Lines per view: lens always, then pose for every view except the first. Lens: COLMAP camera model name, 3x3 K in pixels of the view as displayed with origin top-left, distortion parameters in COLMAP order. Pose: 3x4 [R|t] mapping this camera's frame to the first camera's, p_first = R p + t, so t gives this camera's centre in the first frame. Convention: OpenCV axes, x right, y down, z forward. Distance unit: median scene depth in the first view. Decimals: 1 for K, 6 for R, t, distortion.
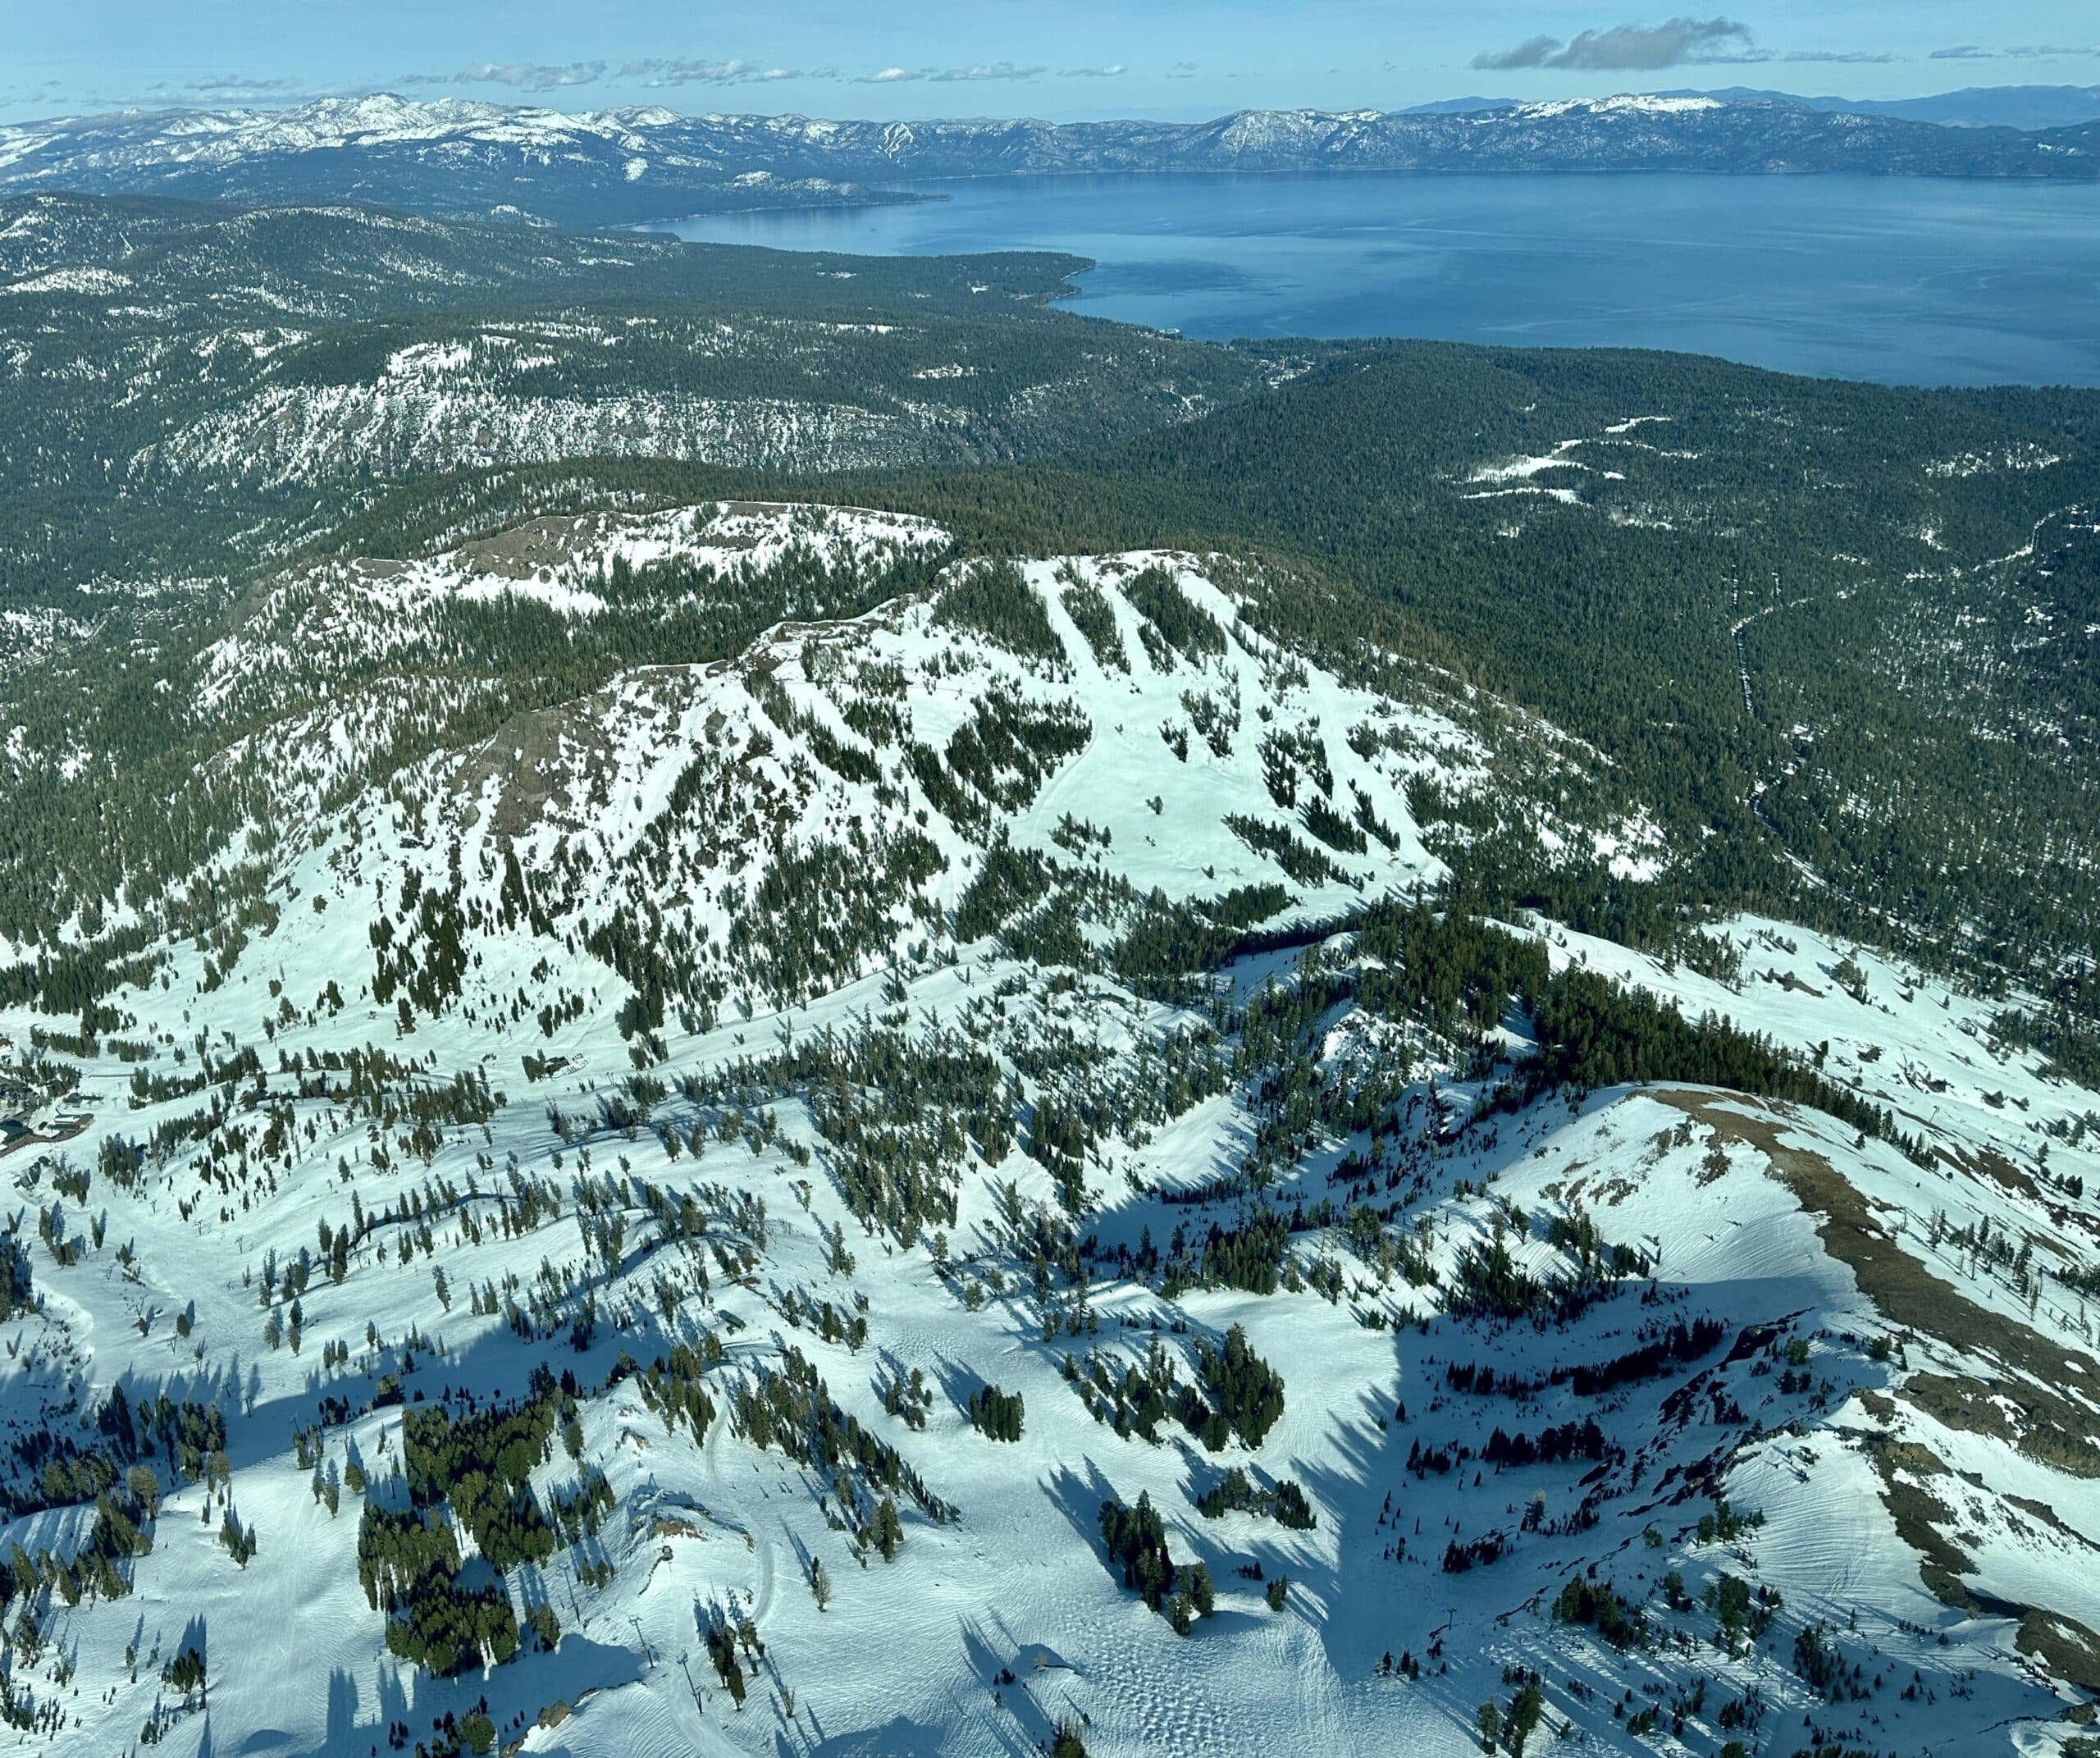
lens RADIAL K [[1788.0, 0, 1048.7], [0, 1788.0, 944.9], [0, 0, 1]] dist [0.255085, -0.417315]
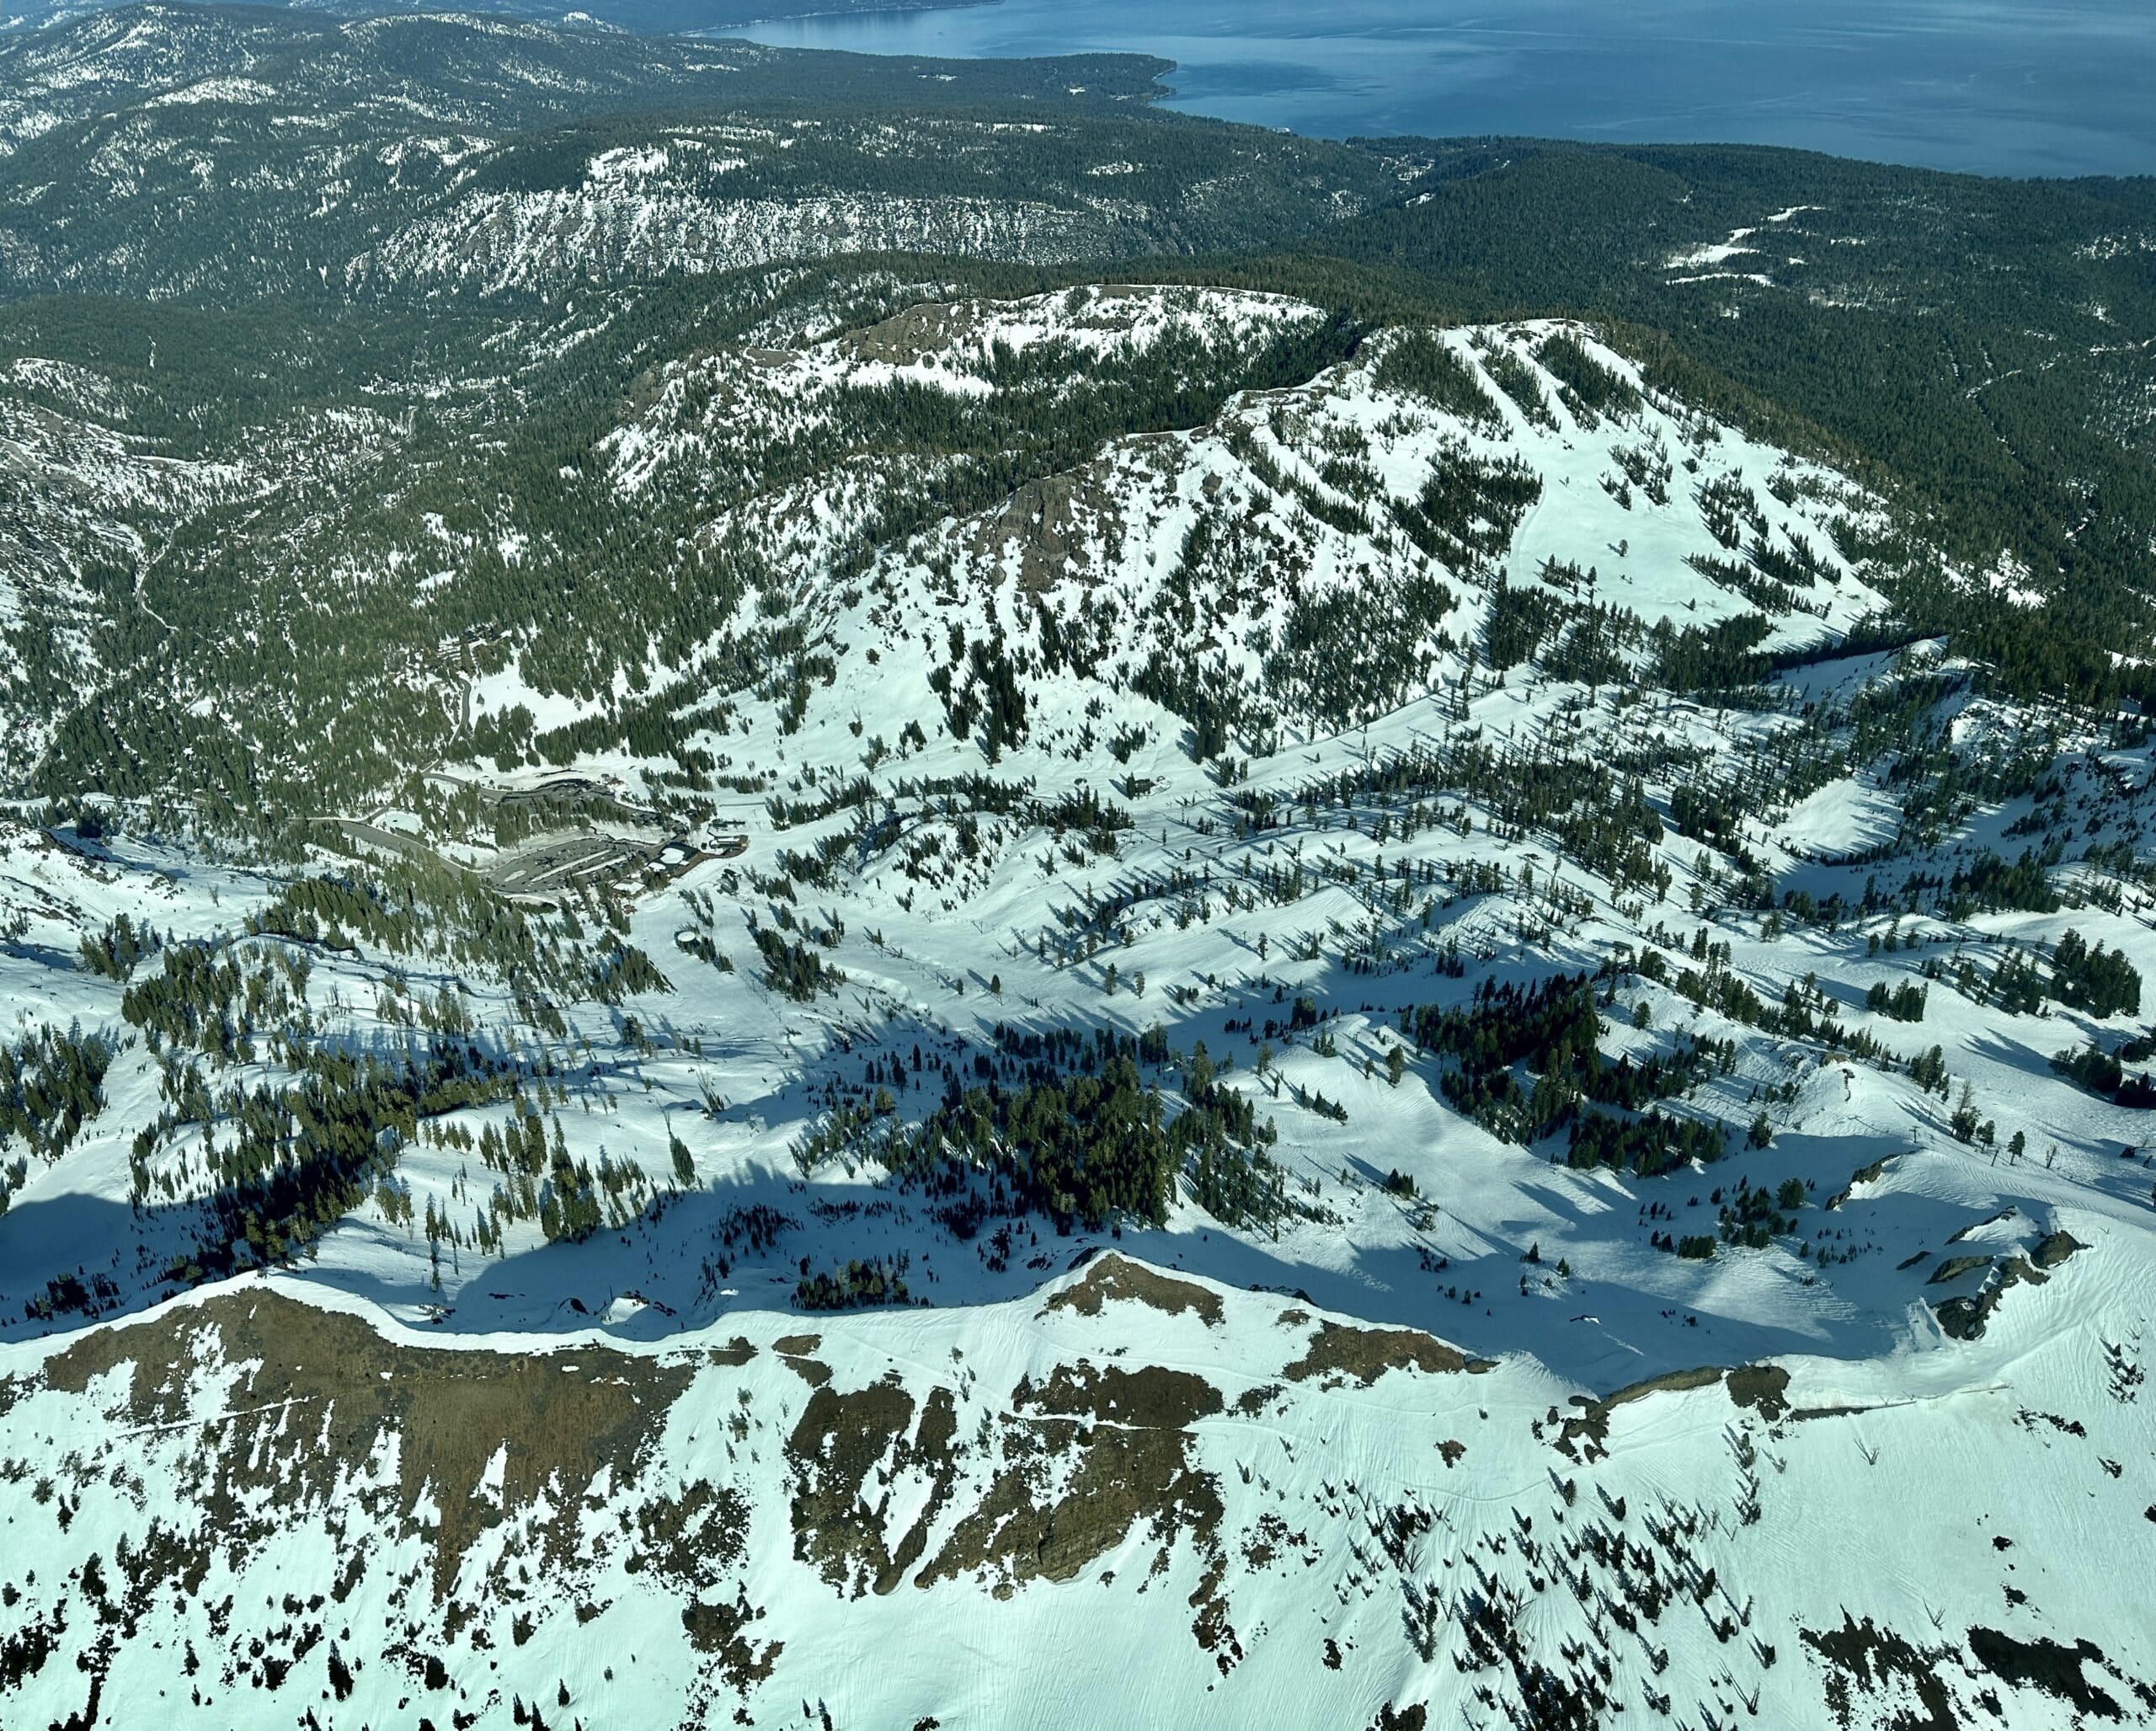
lens RADIAL K [[1620.2, 0, 1075.5], [0, 1620.2, 1005.2], [0, 0, 1]] dist [0.101058, -0.128497]
pose [[0.998679, -0.025874, 0.044393, -0.309557], [0.018537, 0.987207, 0.158365, 0.032941], [-0.047922, -0.157333, 0.986382, -0.047224]]
